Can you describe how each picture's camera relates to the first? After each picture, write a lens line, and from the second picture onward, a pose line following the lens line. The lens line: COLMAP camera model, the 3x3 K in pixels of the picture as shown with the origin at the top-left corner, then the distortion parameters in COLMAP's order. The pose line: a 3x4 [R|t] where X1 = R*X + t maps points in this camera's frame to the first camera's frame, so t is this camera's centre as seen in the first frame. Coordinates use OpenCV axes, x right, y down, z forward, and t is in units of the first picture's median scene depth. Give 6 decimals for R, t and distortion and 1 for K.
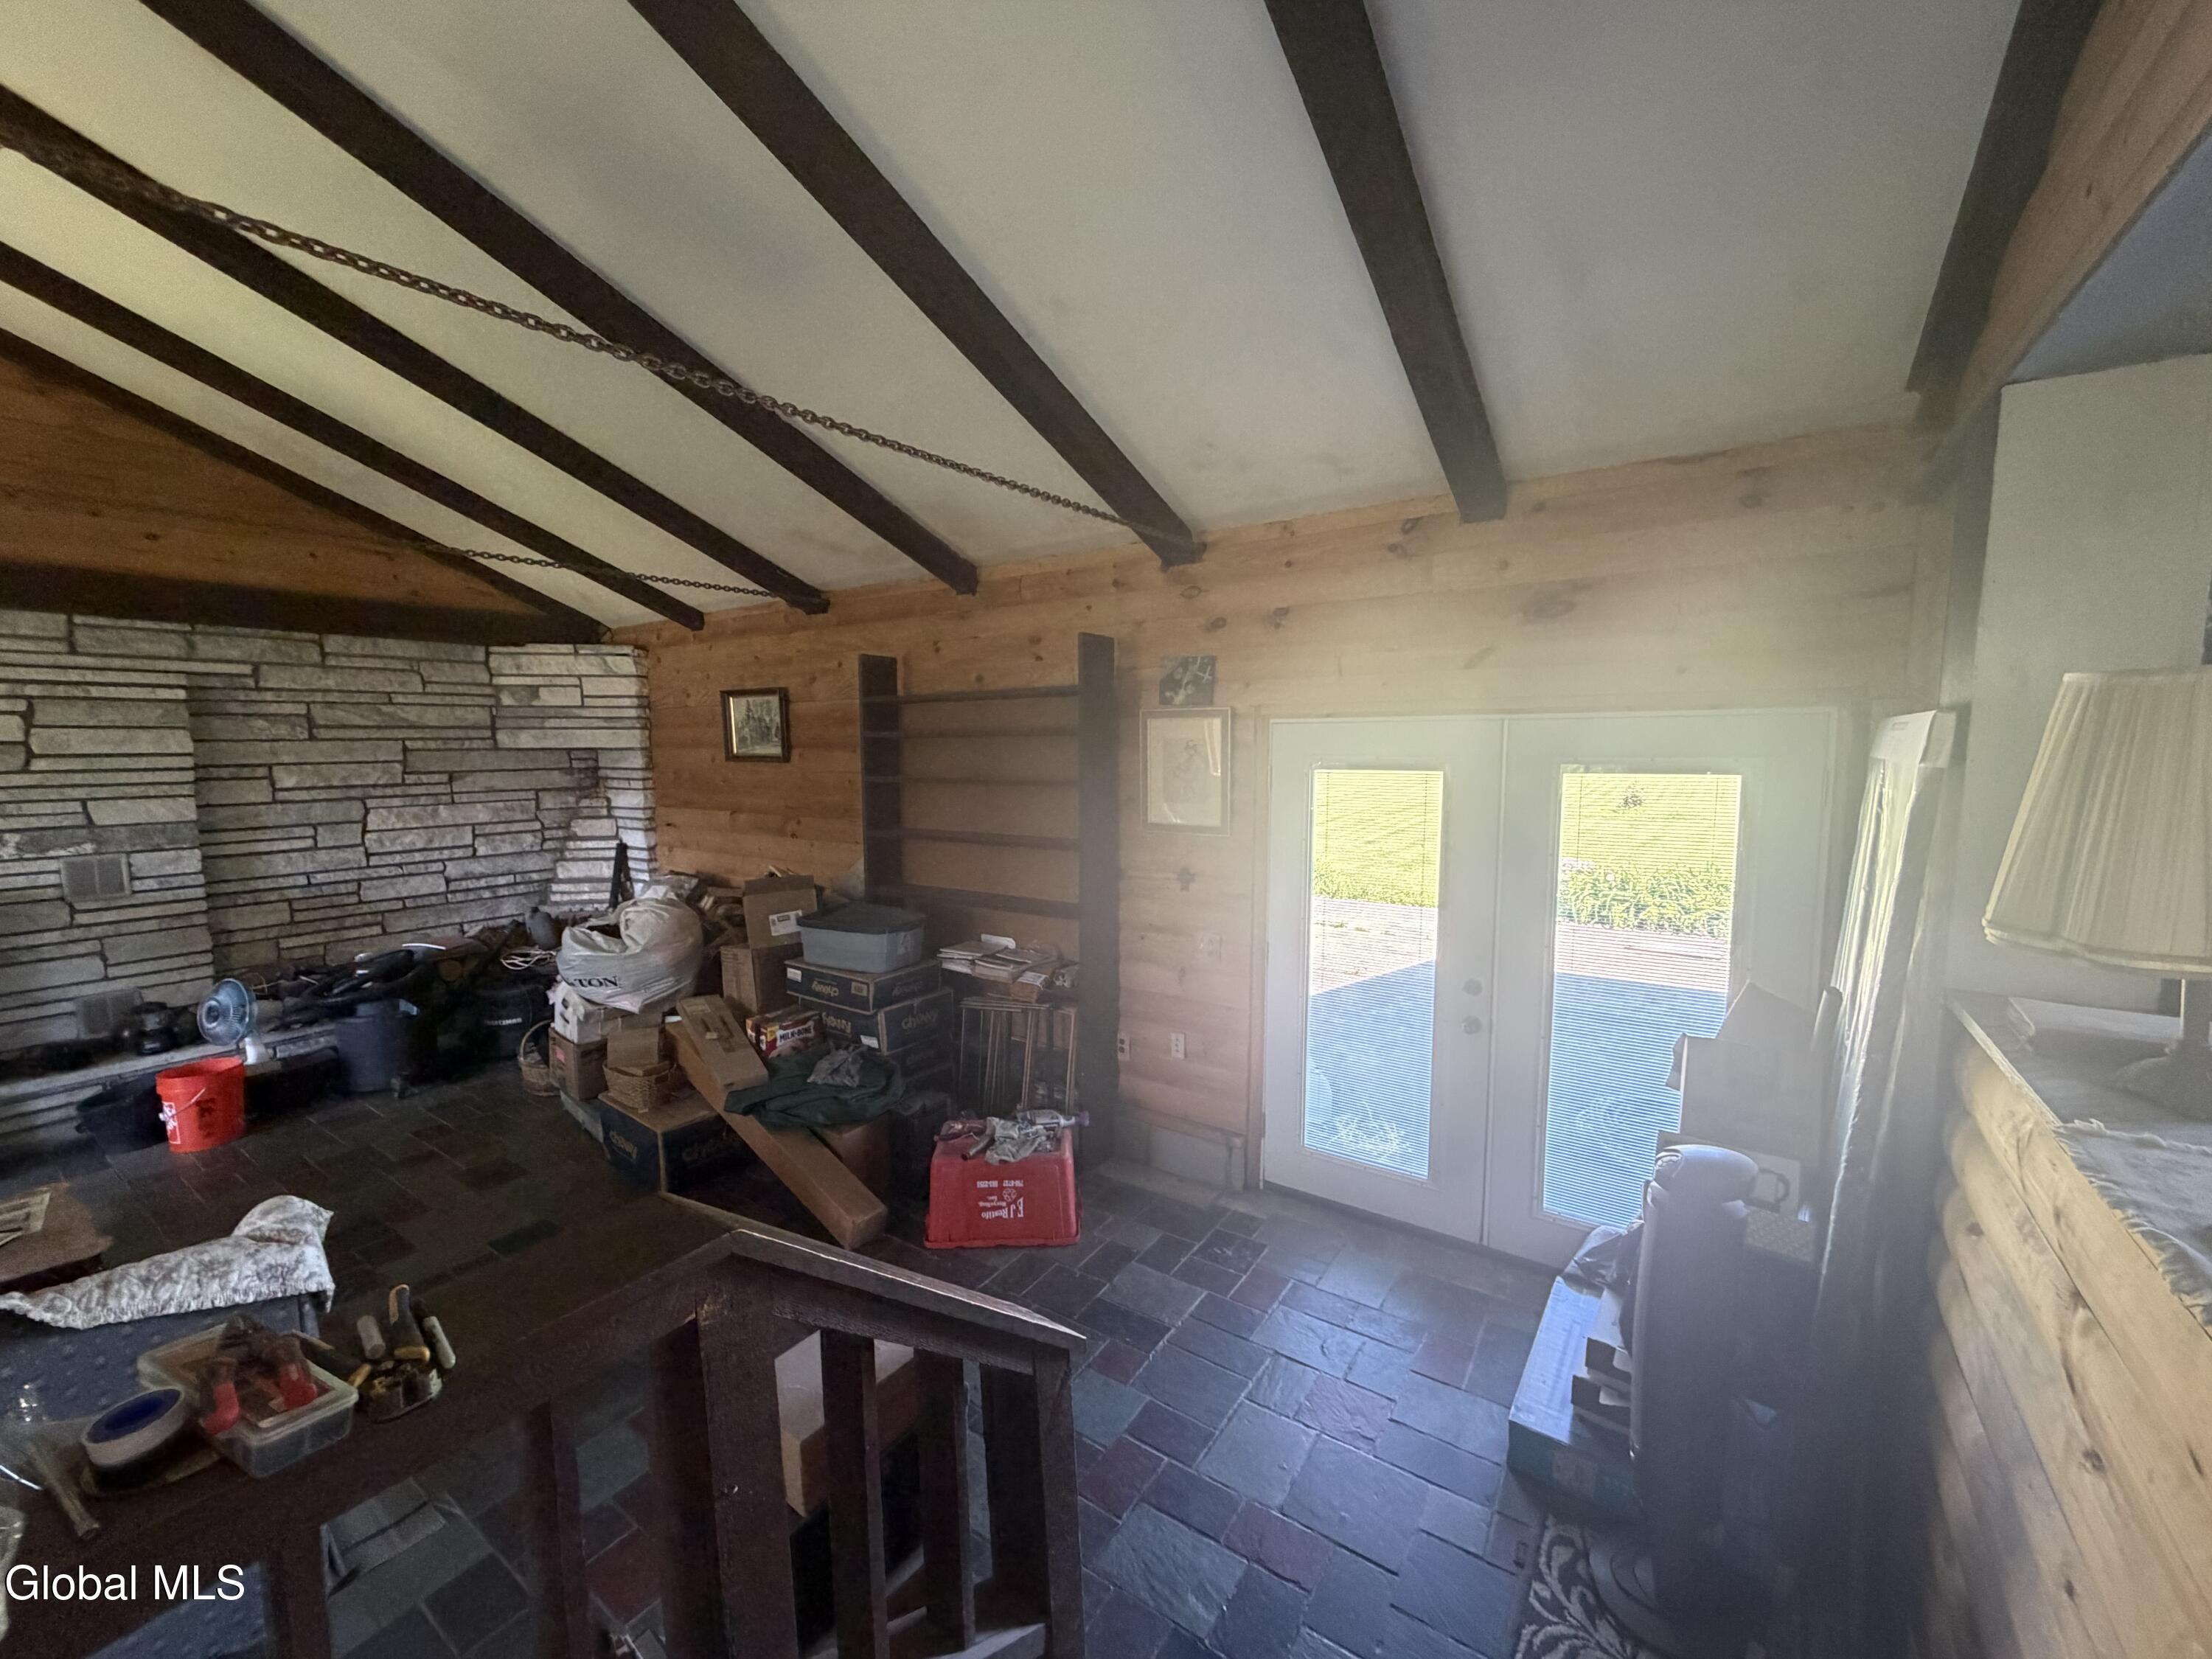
lens RADIAL K [[881.3, 0, 1099.0], [0, 881.3, 830.4], [0, 0, 1]] dist [-0.000297, -0.000017]
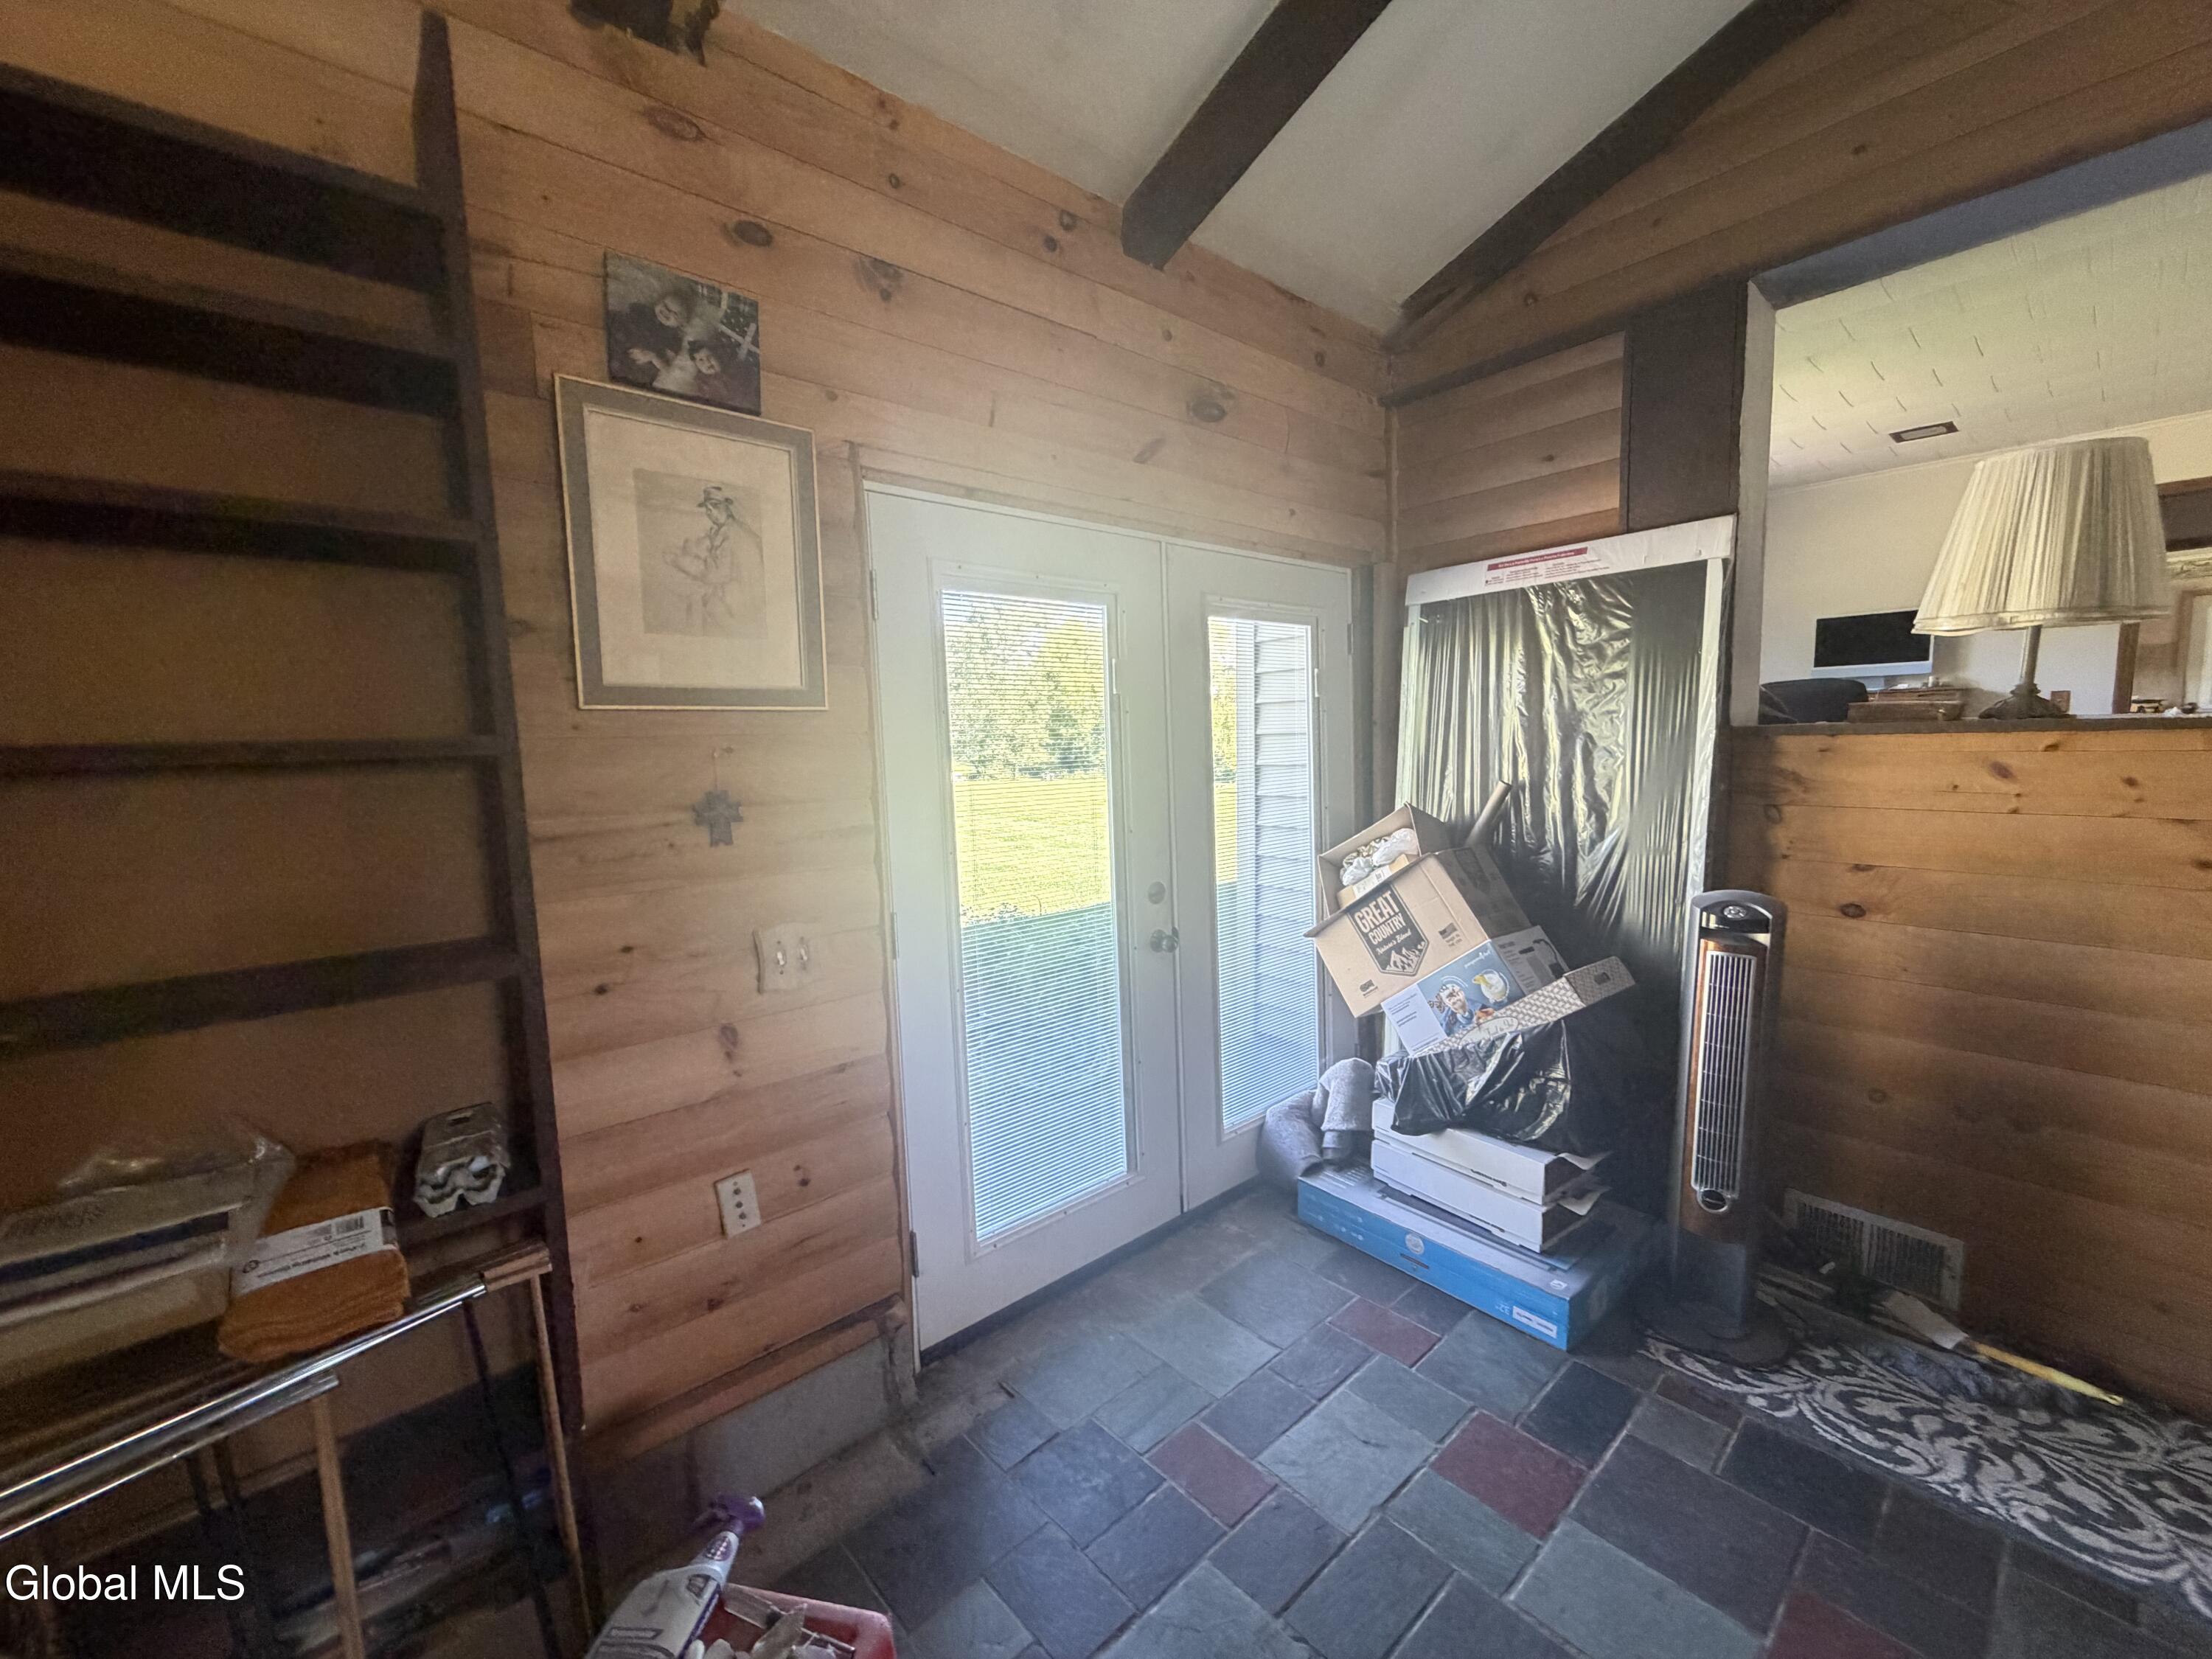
lens RADIAL K [[881.3, 0, 1102.6], [0, 881.3, 835.8], [0, 0, 1]] dist [-0.000297, -0.000017]
pose [[0.246173, -0.100531, 0.963998, -0.241523], [0.126248, 0.989458, 0.070946, 0.050759], [-0.960968, 0.104238, 0.256270, 0.630240]]
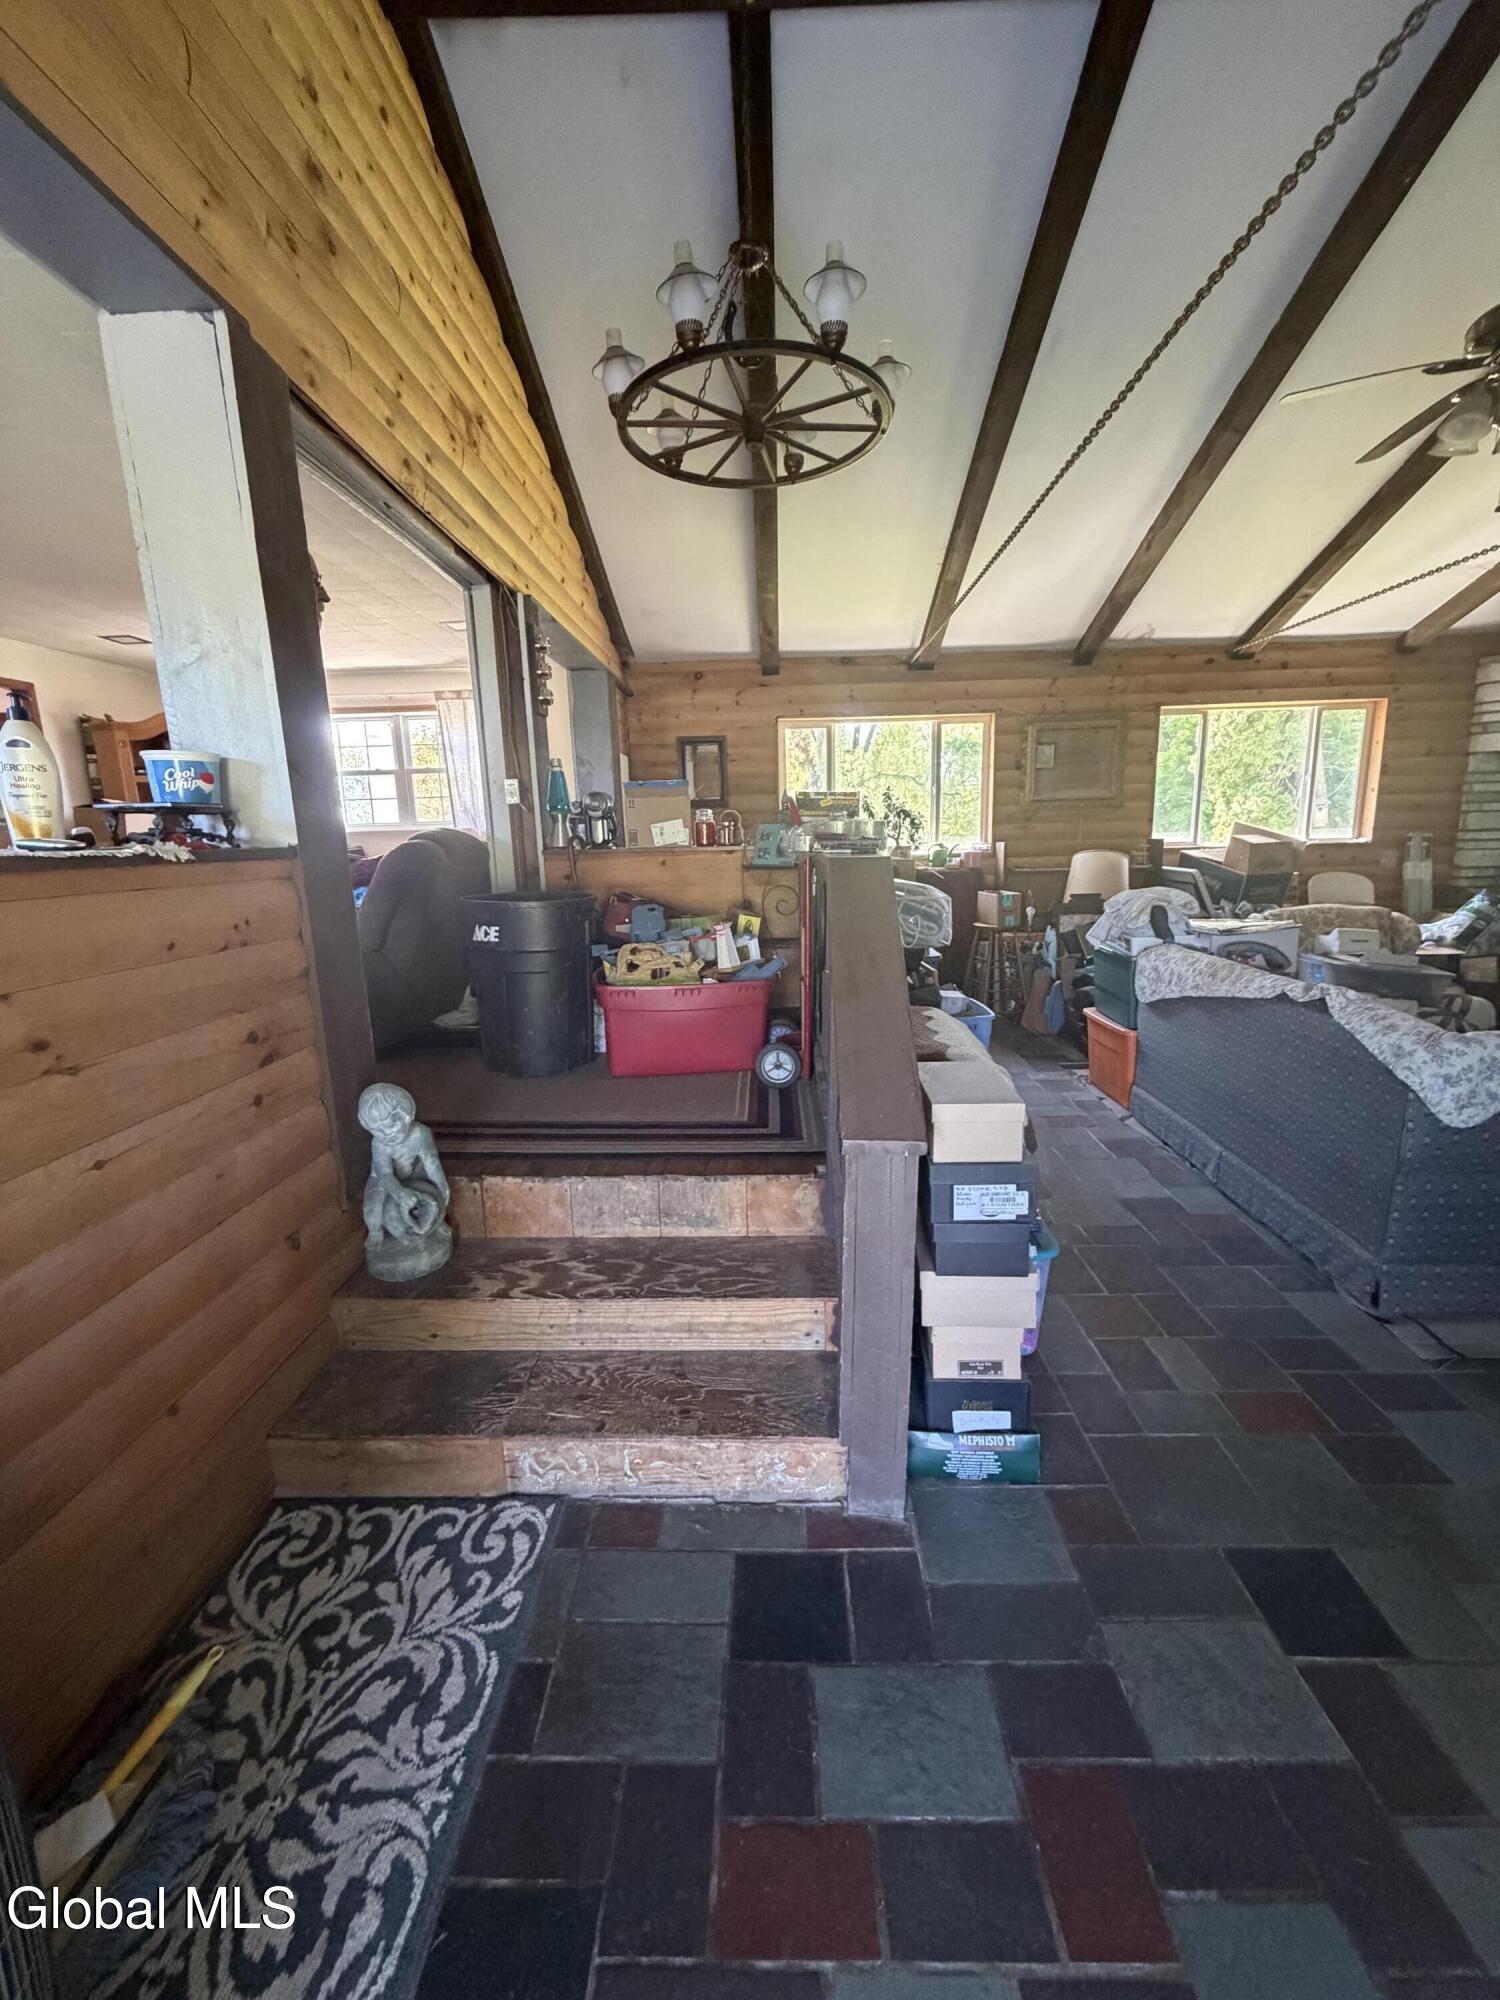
lens RADIAL K [[796.8, 0, 751.1], [0, 796.8, 992.9], [0, 0, 1]] dist [-0.000297, -0.000017]
pose [[-0.837023, 0.133919, -0.530526, 0.209687], [-0.026718, 0.958426, 0.284087, 0.048933], [0.546515, 0.251962, -0.798647, 0.614440]]
